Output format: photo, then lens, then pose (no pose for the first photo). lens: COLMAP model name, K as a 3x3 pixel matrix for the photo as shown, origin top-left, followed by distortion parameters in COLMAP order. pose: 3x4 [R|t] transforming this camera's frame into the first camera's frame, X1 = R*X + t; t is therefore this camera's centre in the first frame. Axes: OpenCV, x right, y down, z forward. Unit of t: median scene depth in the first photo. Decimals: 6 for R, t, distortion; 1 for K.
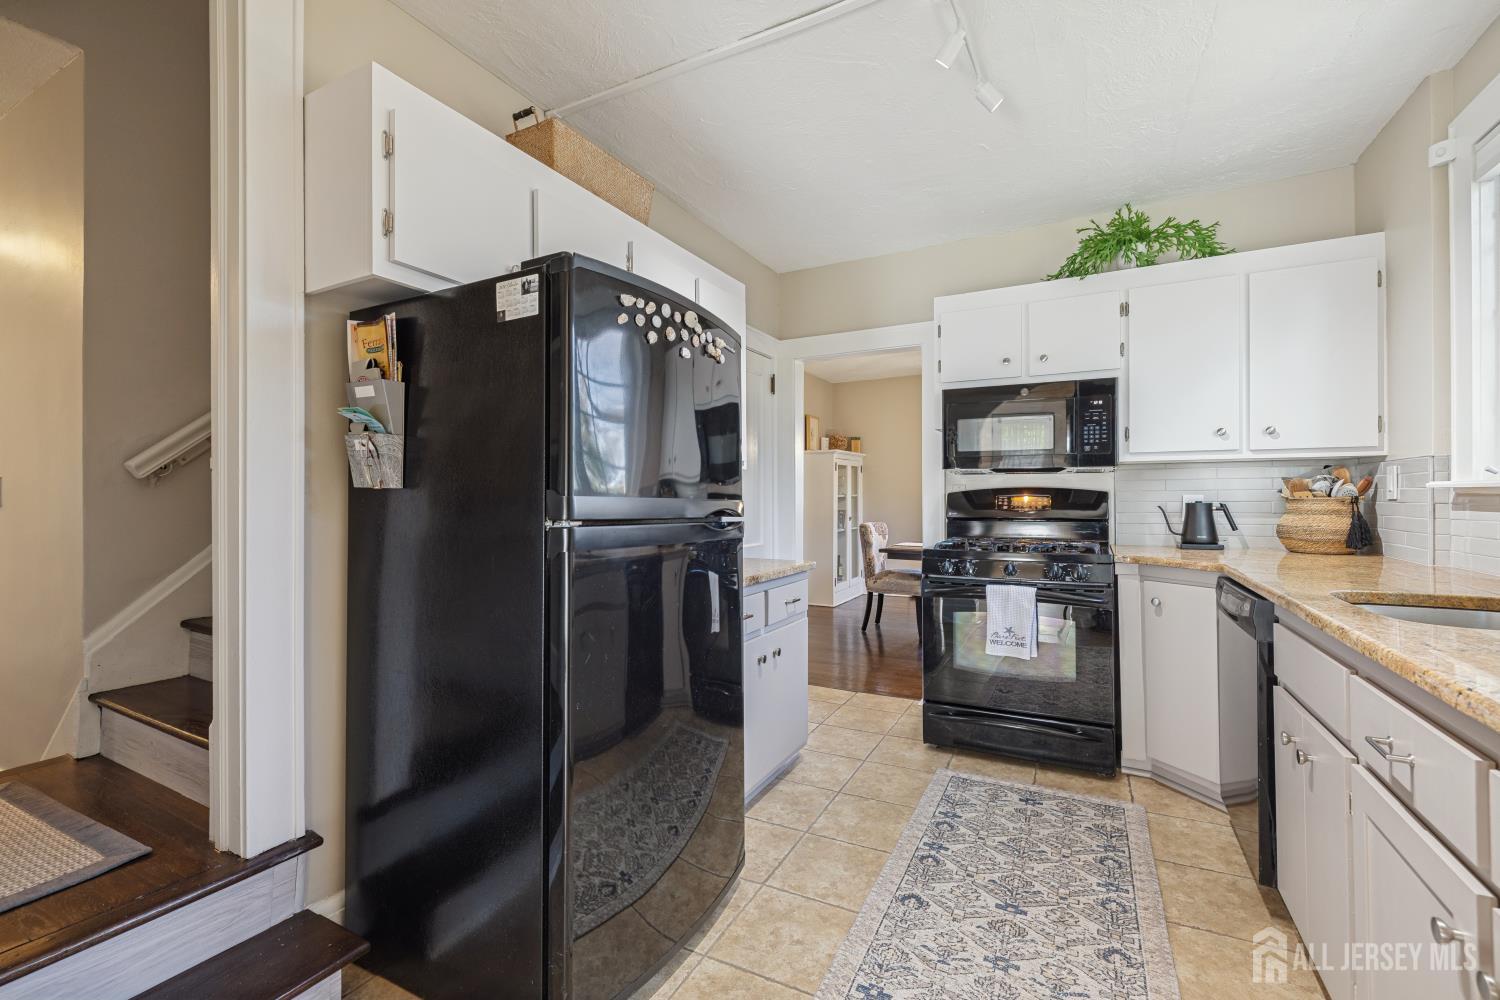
lens RADIAL K [[642.8, 0, 745.3], [0, 642.8, 492.0], [0, 0, 1]] dist [0.002201, -0.000535]
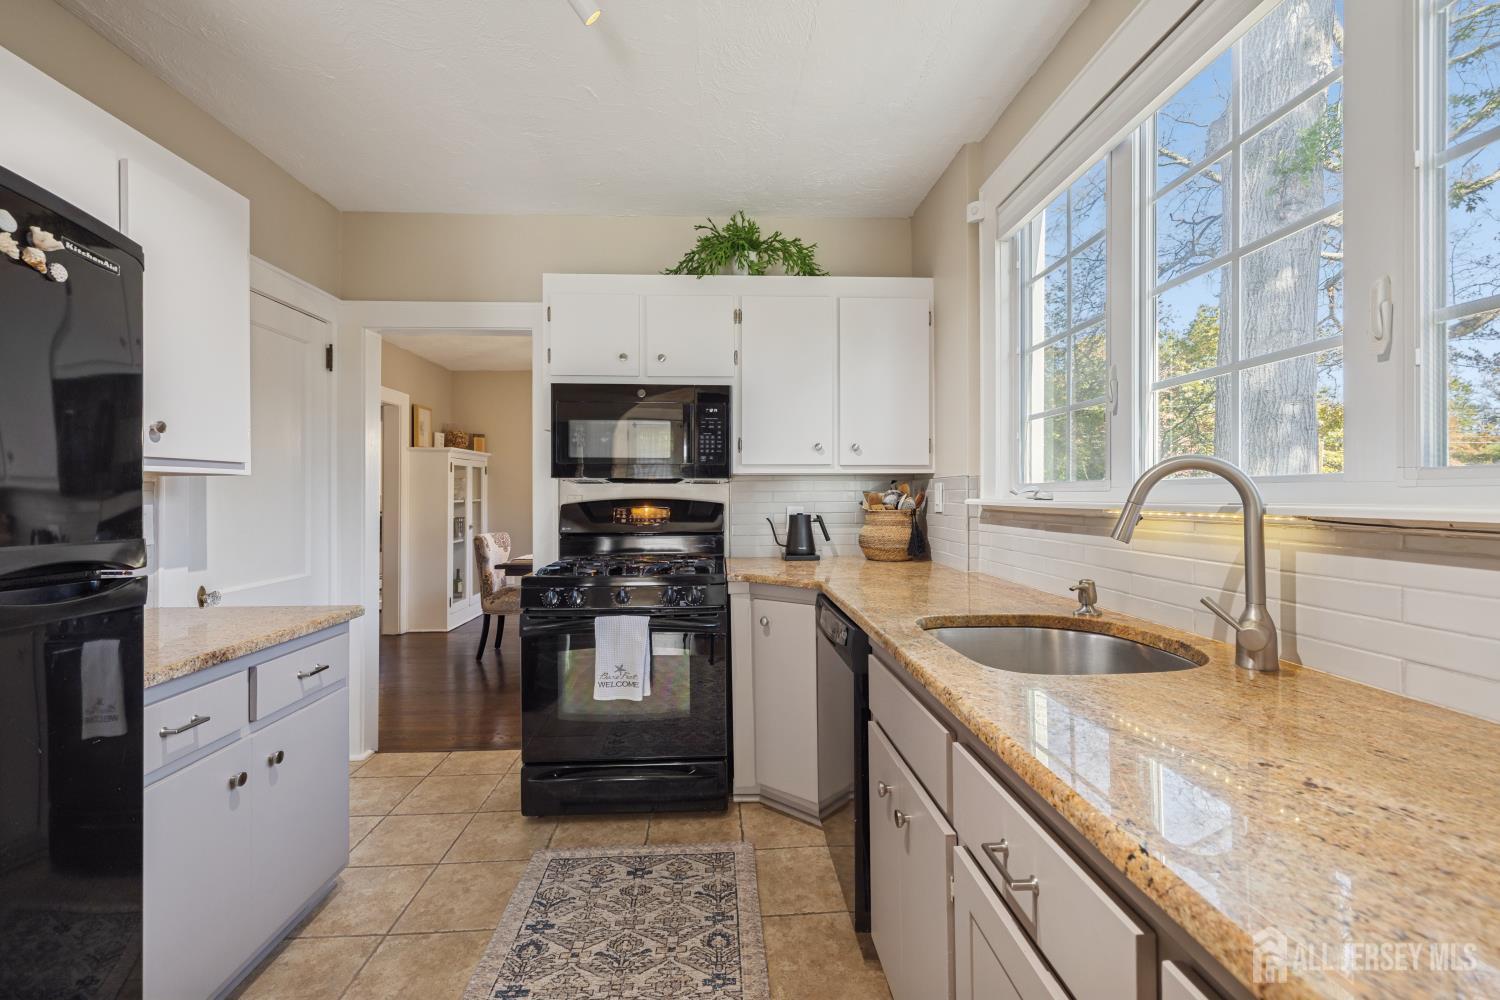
lens RADIAL K [[642.8, 0, 750.4], [0, 642.8, 496.7], [0, 0, 1]] dist [0.002201, -0.000535]
pose [[0.855805, -0.001696, 0.517295, 0.115989], [-0.002064, 0.999975, 0.006693, -0.020589], [-0.517294, -0.006796, 0.855781, 0.177580]]
